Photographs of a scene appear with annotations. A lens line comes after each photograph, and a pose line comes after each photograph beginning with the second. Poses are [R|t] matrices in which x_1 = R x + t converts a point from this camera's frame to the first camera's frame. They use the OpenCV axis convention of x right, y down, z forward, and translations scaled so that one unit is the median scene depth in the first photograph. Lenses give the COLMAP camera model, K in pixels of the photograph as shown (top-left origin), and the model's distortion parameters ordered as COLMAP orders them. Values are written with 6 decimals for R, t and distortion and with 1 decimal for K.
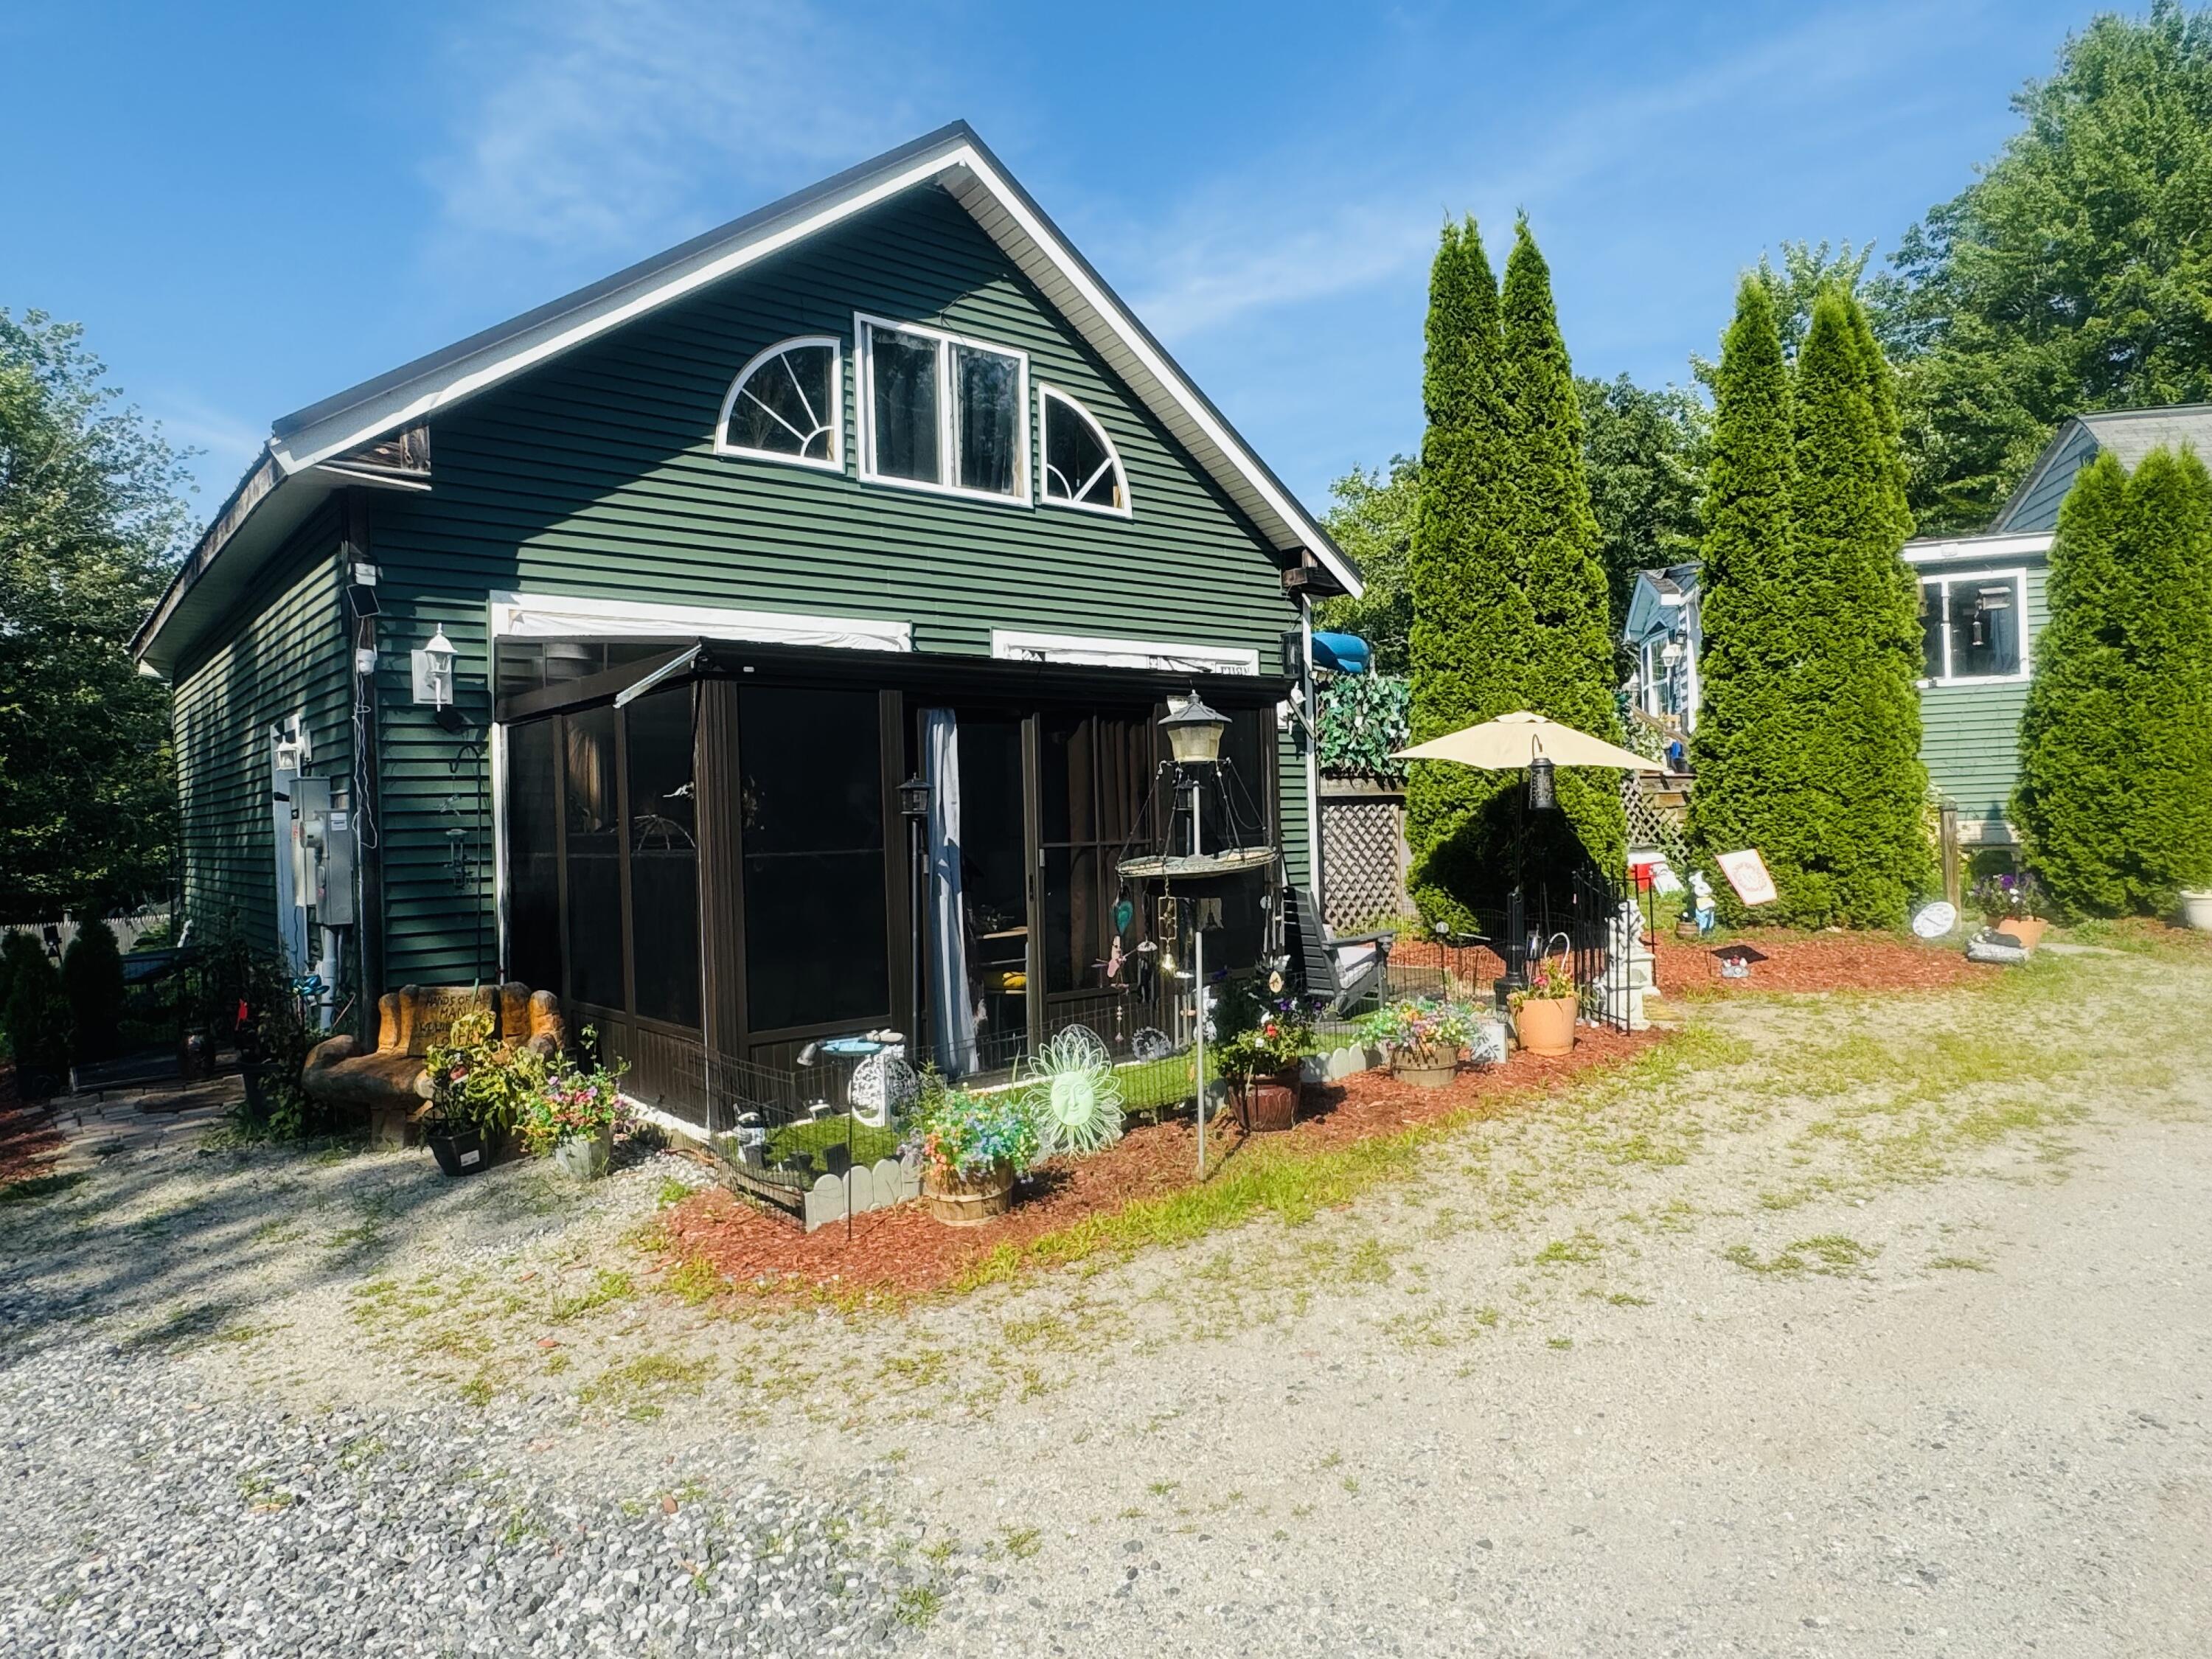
lens RADIAL K [[1350.0, 0, 1101.7], [0, 1350.0, 827.3], [0, 0, 1]] dist [-0.004828, 0.003710]
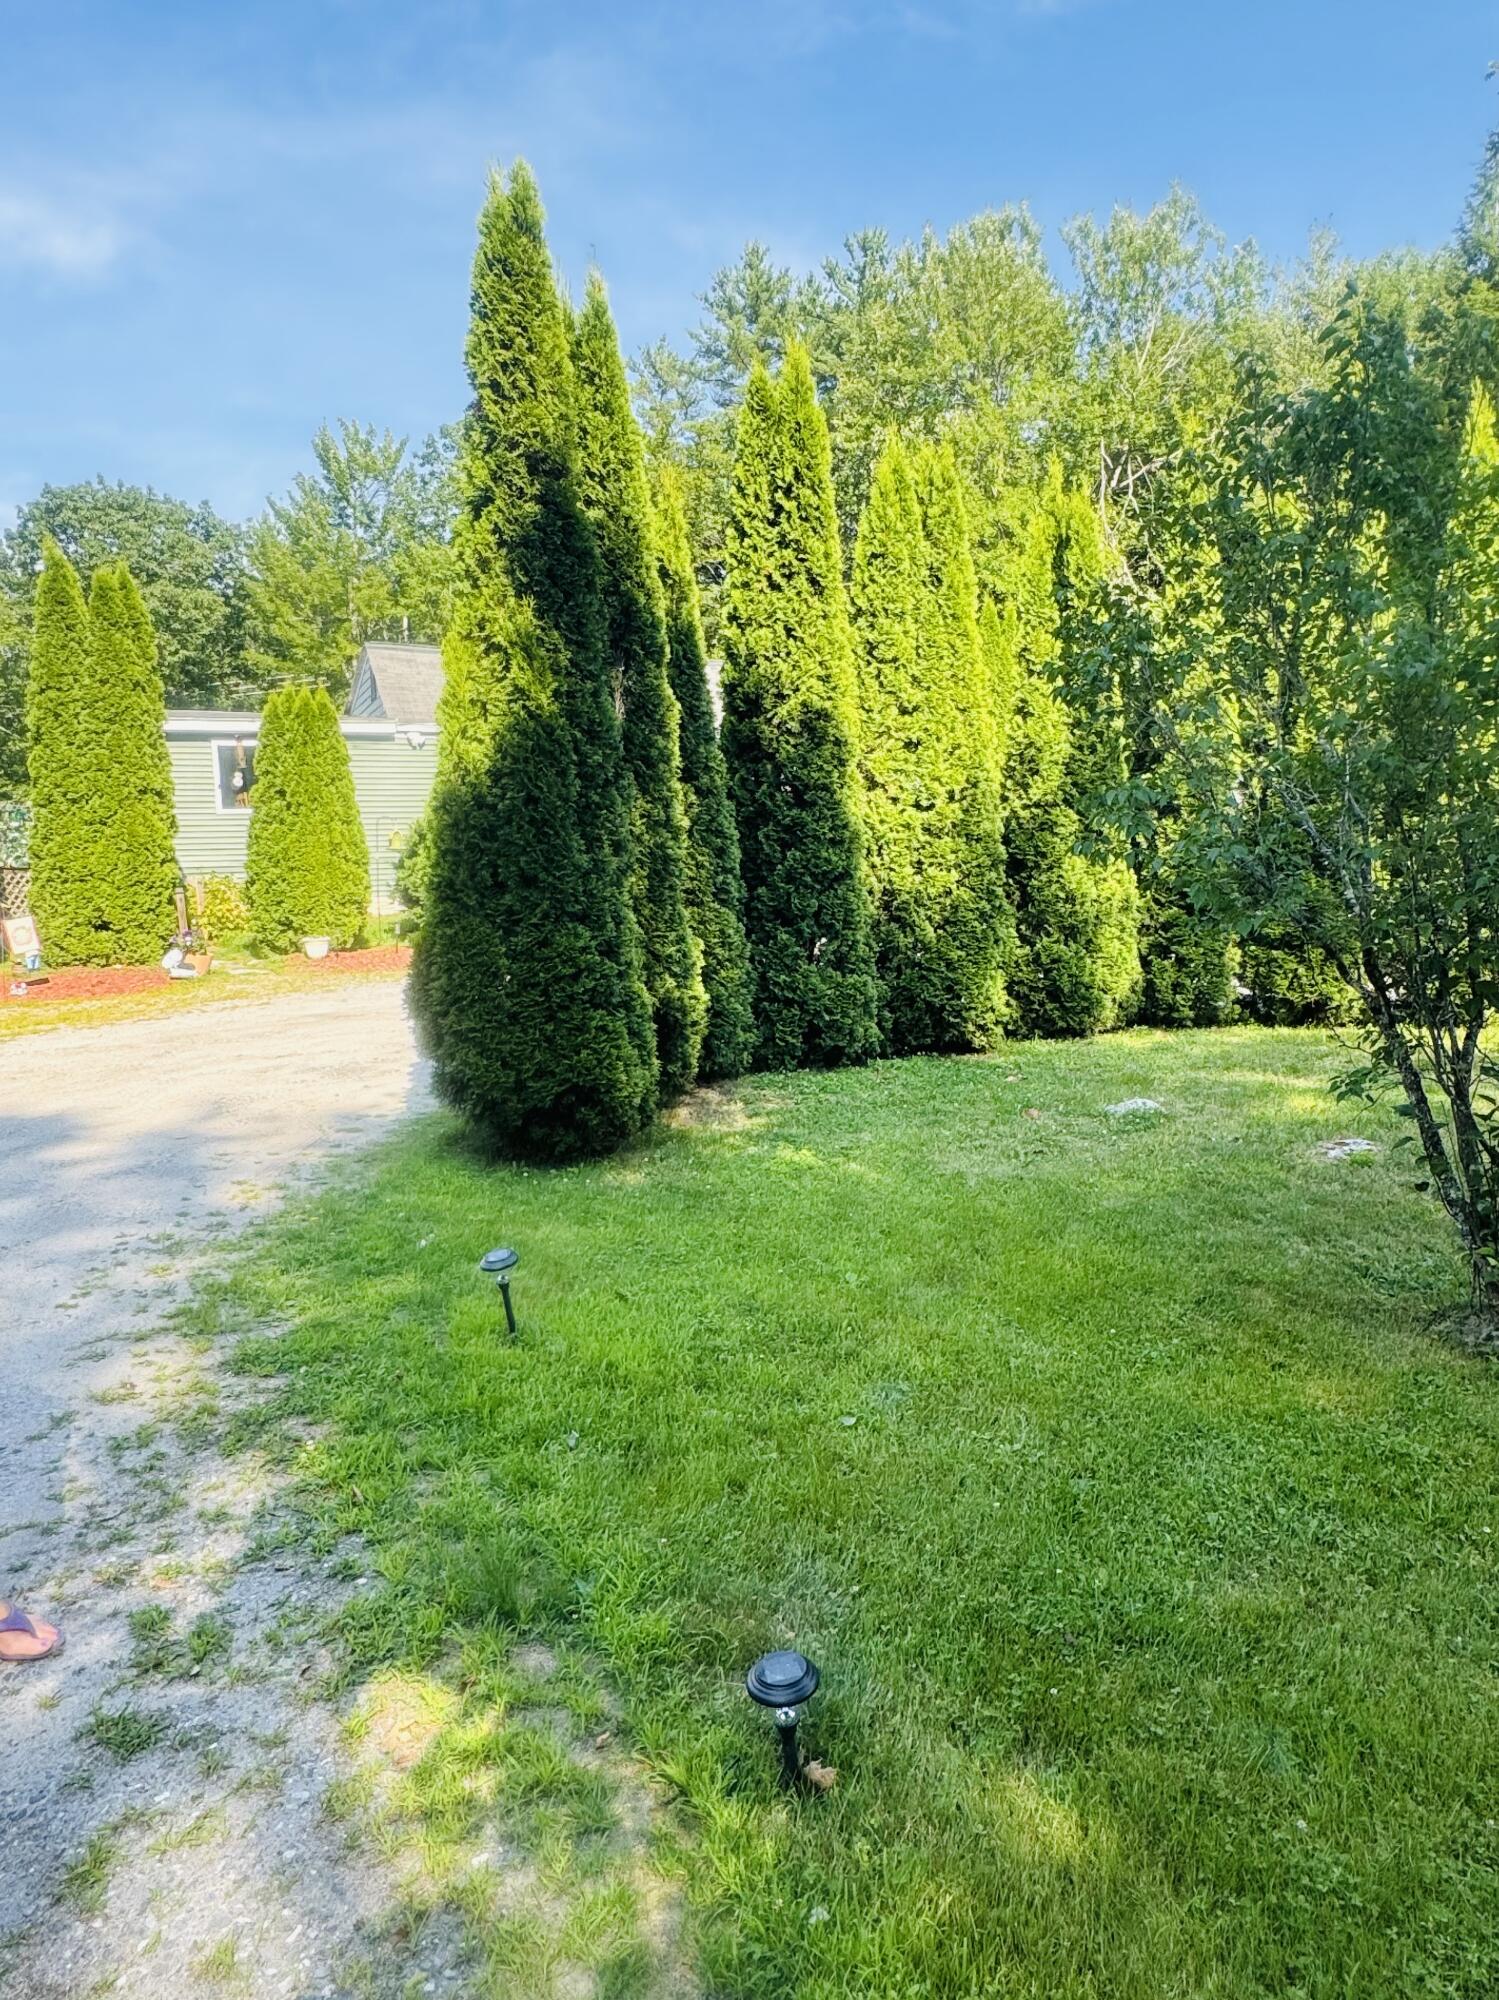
lens RADIAL K [[1220.6, 0, 739.7], [0, 1220.6, 992.4], [0, 0, 1]] dist [-0.004828, 0.003710]
pose [[0.741655, -0.051365, 0.668812, 0.165694], [0.003573, 0.997352, 0.072635, 0.003993], [-0.670772, -0.051481, 0.739875, -0.890648]]
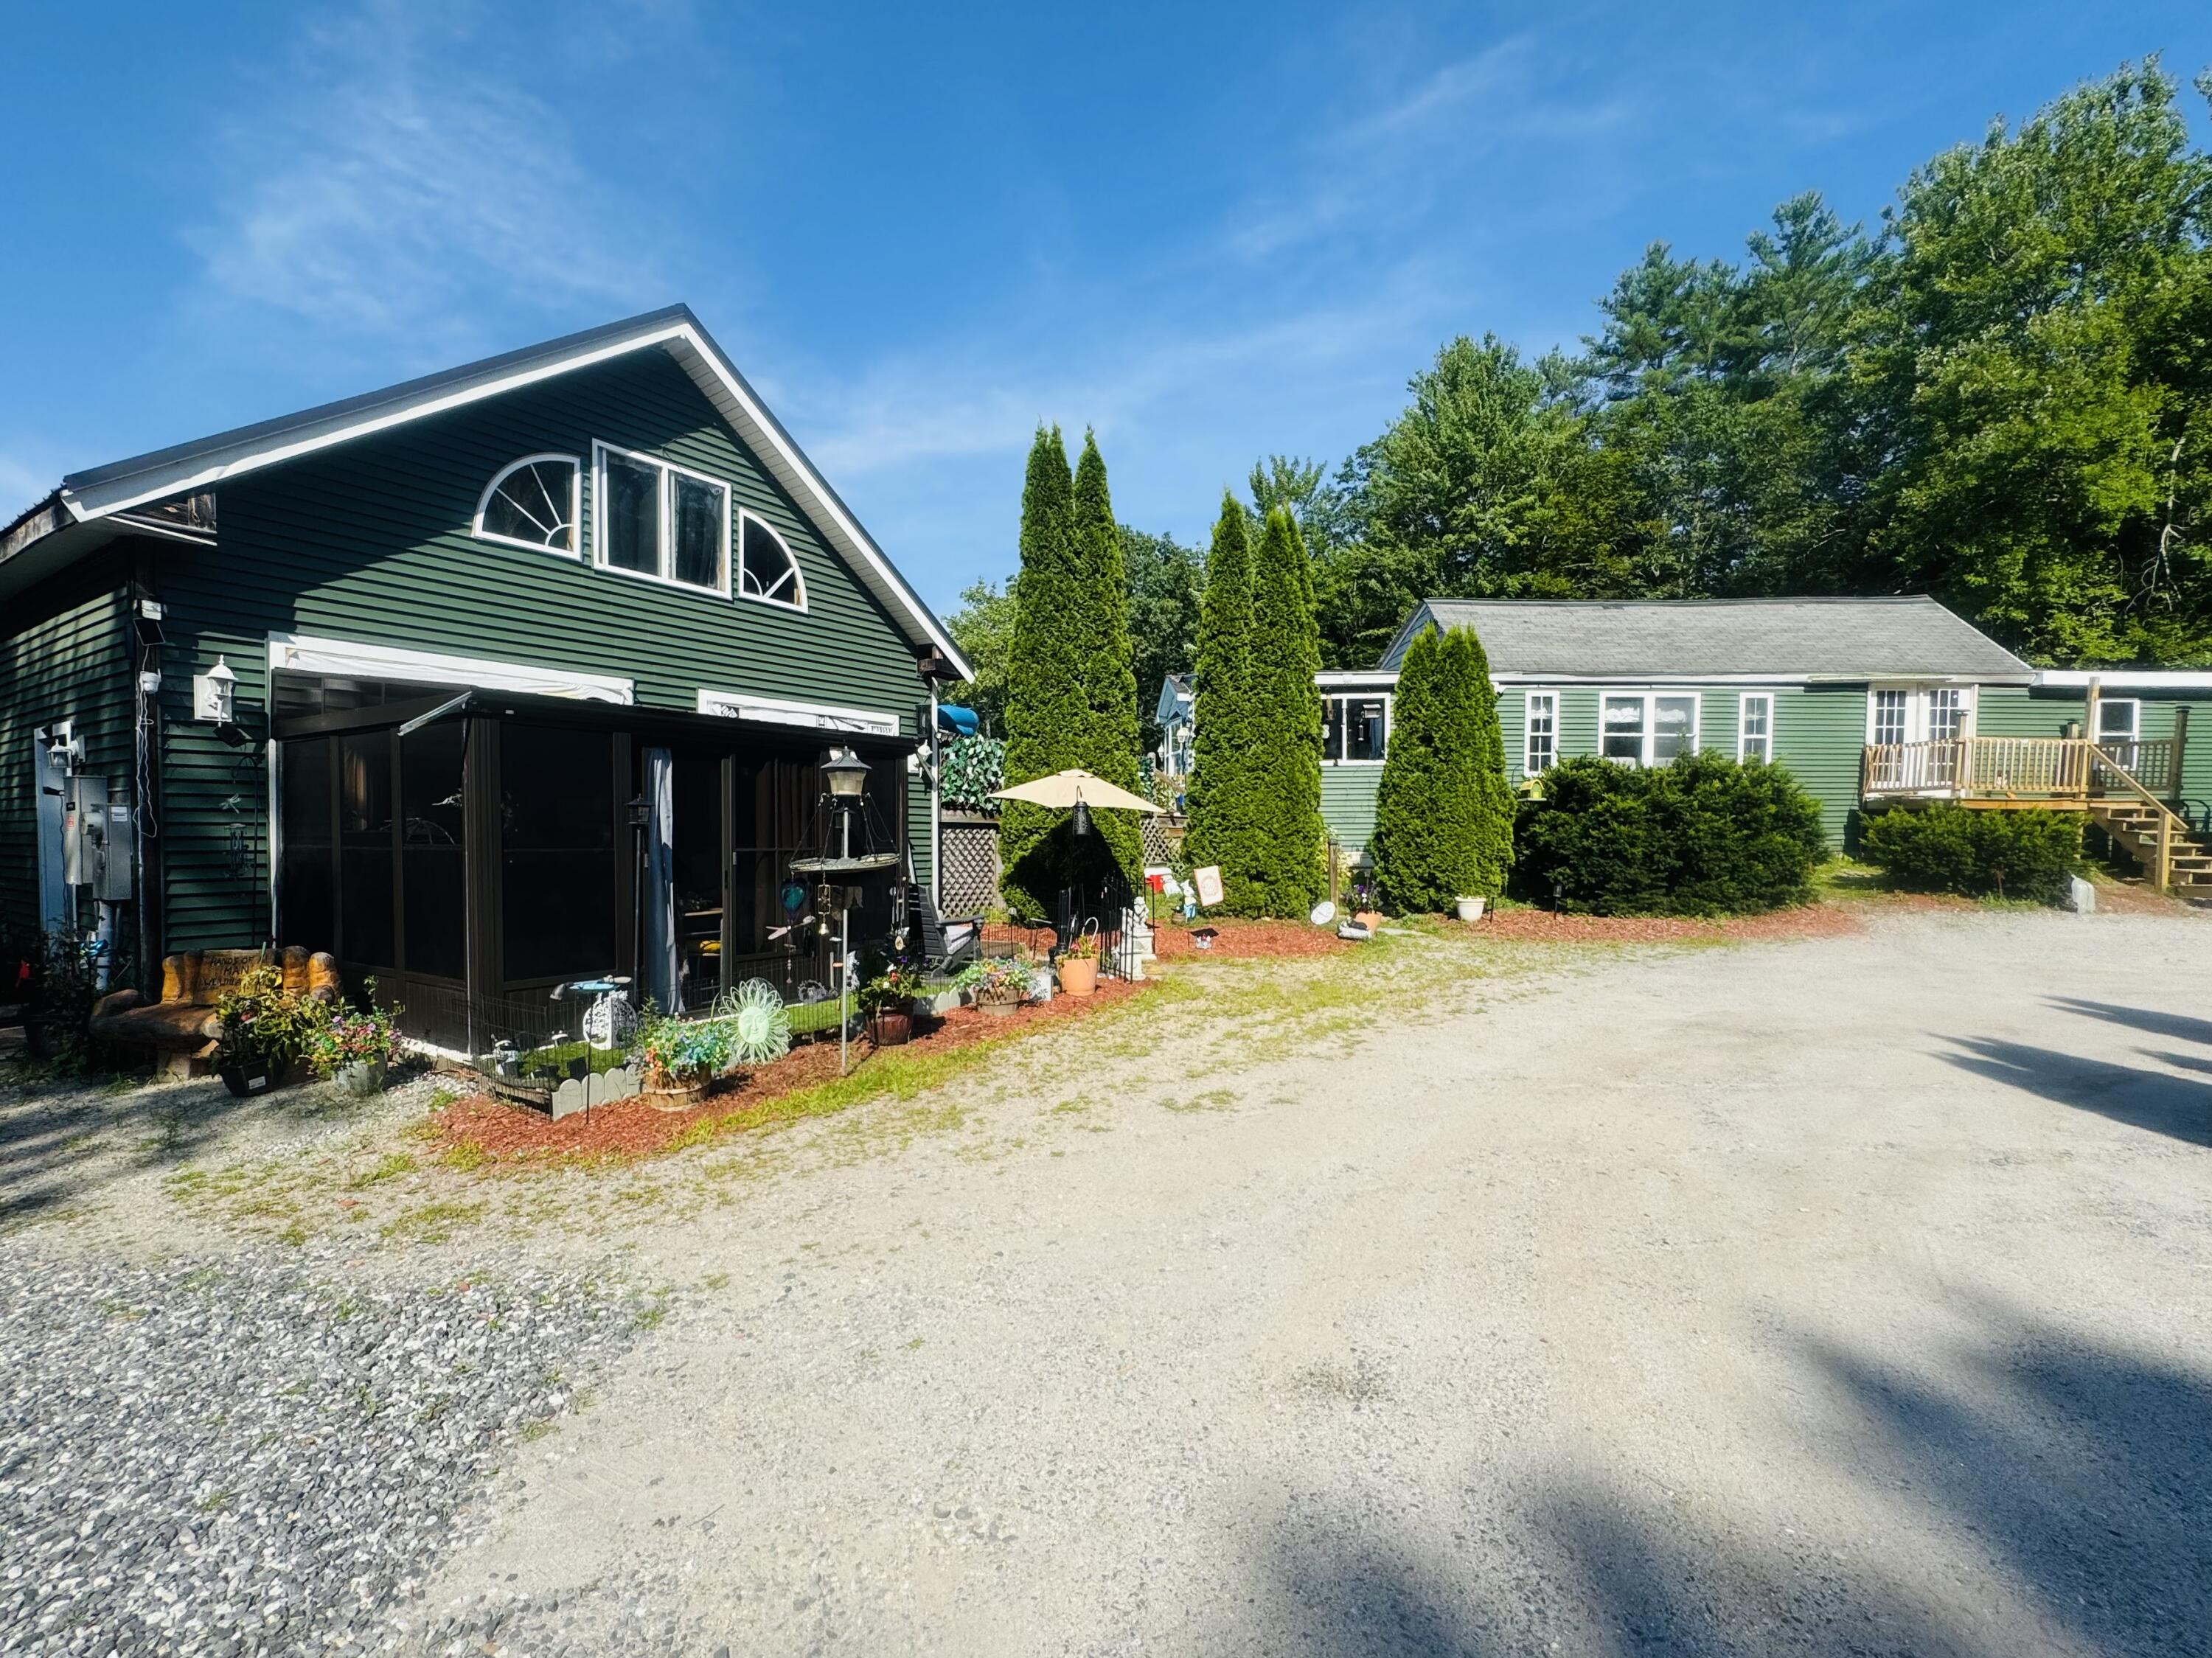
lens RADIAL K [[1012.8, 0, 1065.0], [0, 1012.8, 860.9], [0, 0, 1]] dist [-0.002228, 0.001272]
pose [[0.961971, 0.024109, 0.272085, -0.000387], [-0.028401, 0.999526, 0.011848, 0.002598], [-0.271670, -0.019125, 0.962200, -0.090175]]
